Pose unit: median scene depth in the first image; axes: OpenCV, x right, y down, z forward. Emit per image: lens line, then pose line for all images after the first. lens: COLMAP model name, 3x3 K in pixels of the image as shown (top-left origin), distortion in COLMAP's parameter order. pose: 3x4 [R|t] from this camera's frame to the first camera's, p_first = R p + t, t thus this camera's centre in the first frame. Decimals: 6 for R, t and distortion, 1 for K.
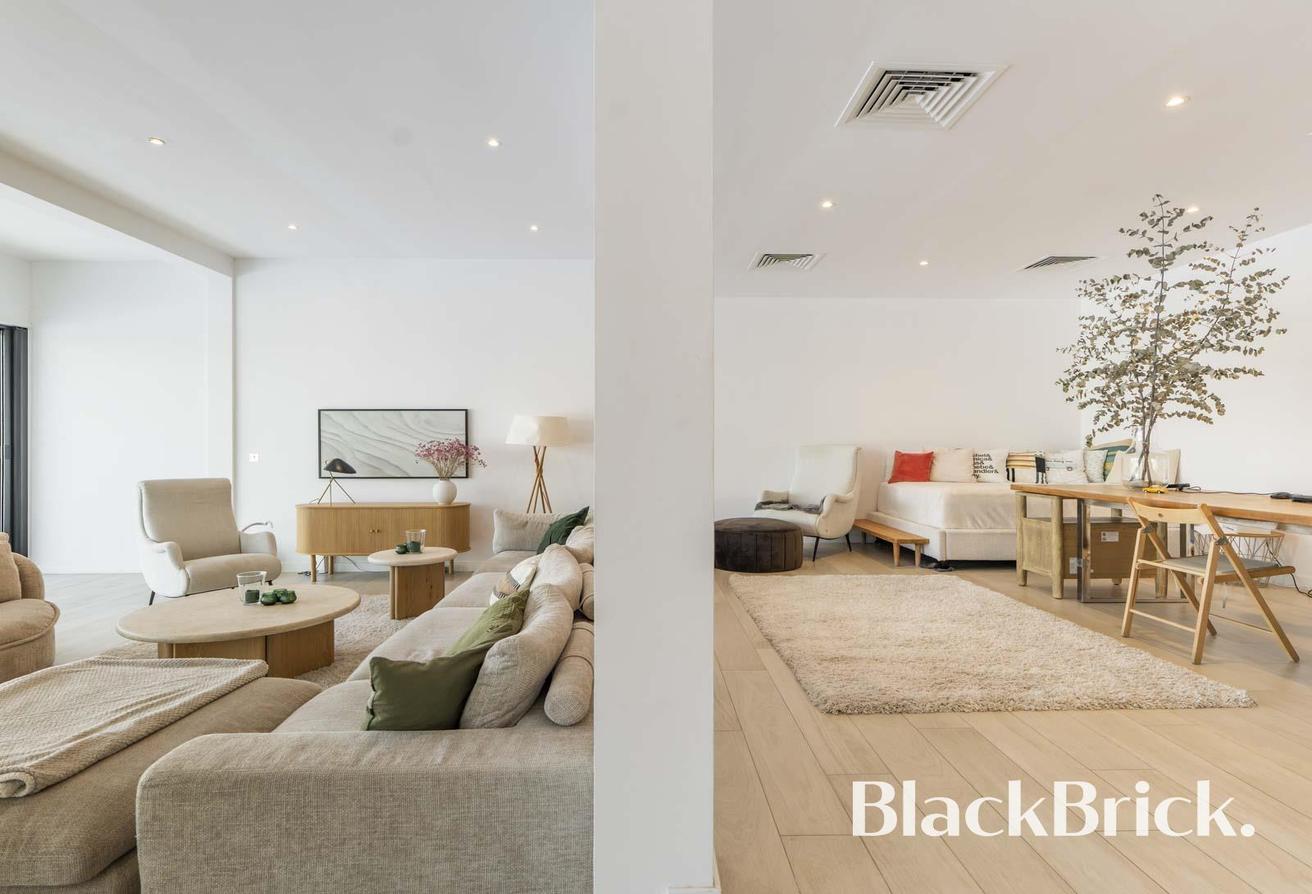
lens RADIAL K [[627.0, 0, 656.0], [0, 627.0, 447.0], [0, 0, 1]] dist [-0.000036, -0.000028]
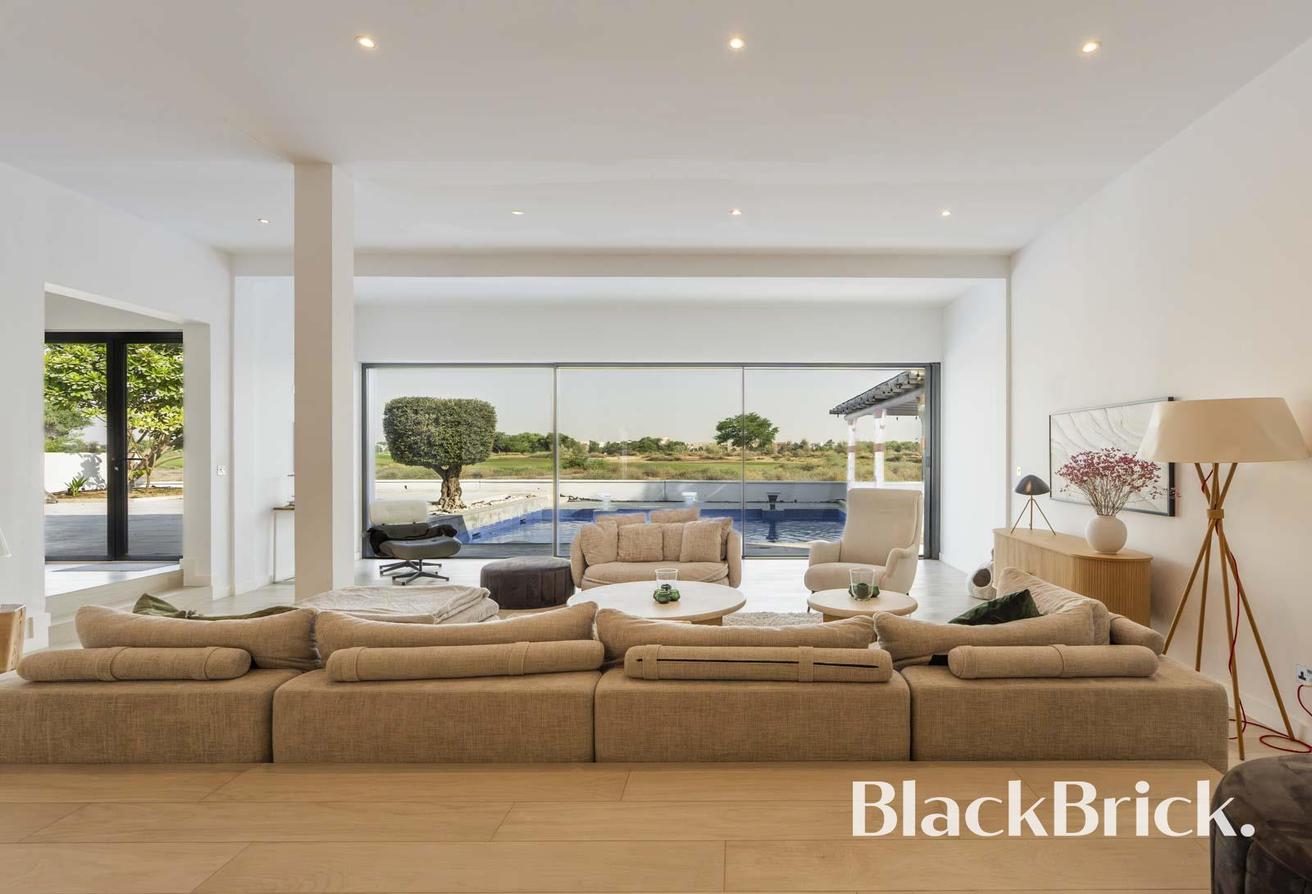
lens RADIAL K [[627.0, 0, 656.0], [0, 627.0, 447.0], [0, 0, 1]] dist [-0.000036, -0.000028]
pose [[-0.011956, -0.016459, -0.999793, 0.265896], [0.002930, 0.999860, -0.016495, -0.005144], [0.999924, -0.003127, -0.011906, 0.508570]]
